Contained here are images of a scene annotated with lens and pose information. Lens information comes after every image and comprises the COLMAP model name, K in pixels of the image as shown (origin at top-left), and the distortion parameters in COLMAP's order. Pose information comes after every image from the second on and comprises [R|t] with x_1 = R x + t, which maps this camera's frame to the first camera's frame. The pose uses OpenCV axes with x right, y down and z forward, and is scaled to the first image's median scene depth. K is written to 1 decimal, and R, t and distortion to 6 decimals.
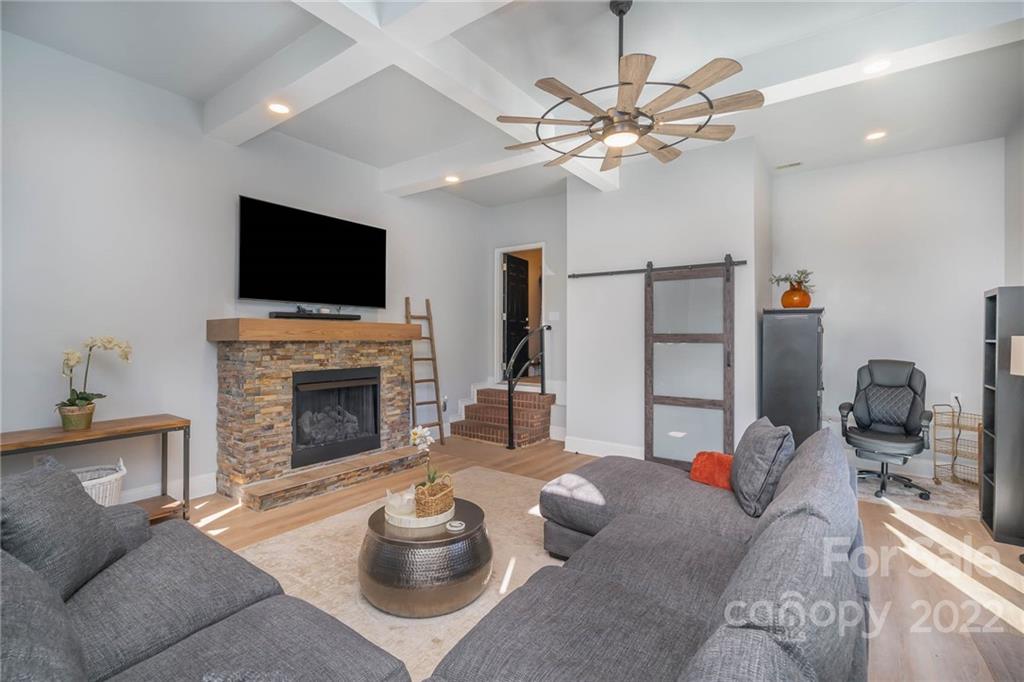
lens RADIAL K [[465.6, 0, 504.6], [0, 465.6, 333.0], [0, 0, 1]] dist [-0.002698, 0.007995]
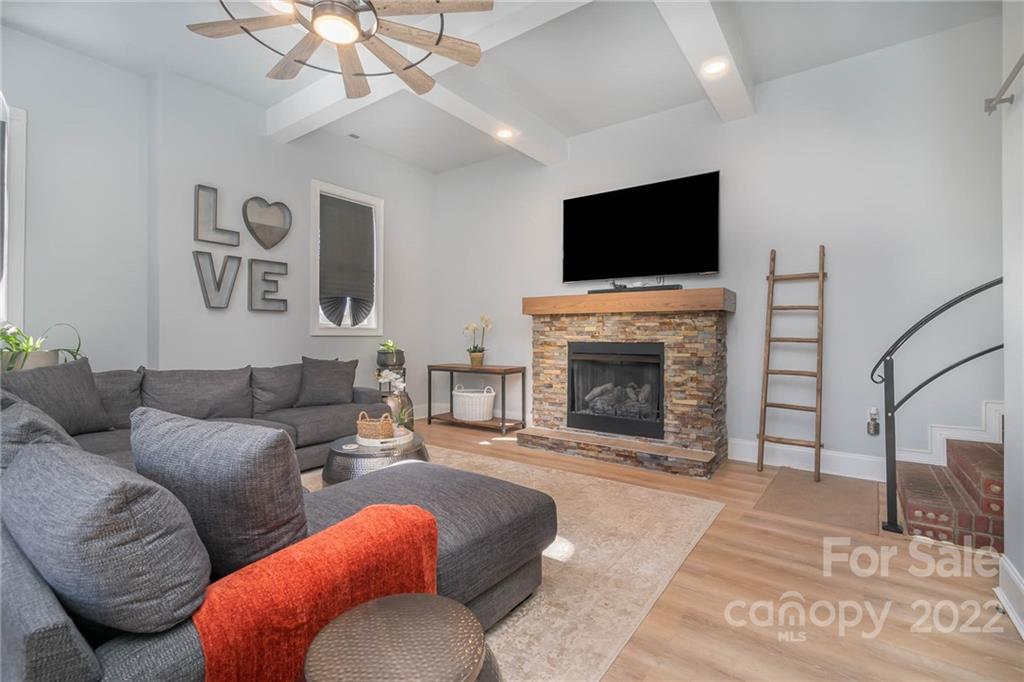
lens RADIAL K [[465.6, 0, 504.6], [0, 465.6, 333.0], [0, 0, 1]] dist [-0.002698, 0.007995]
pose [[0.003515, -0.008939, -0.999954, 0.643343], [0.004177, 0.999951, -0.008925, 0.068140], [0.999985, -0.004146, 0.003552, 0.796225]]
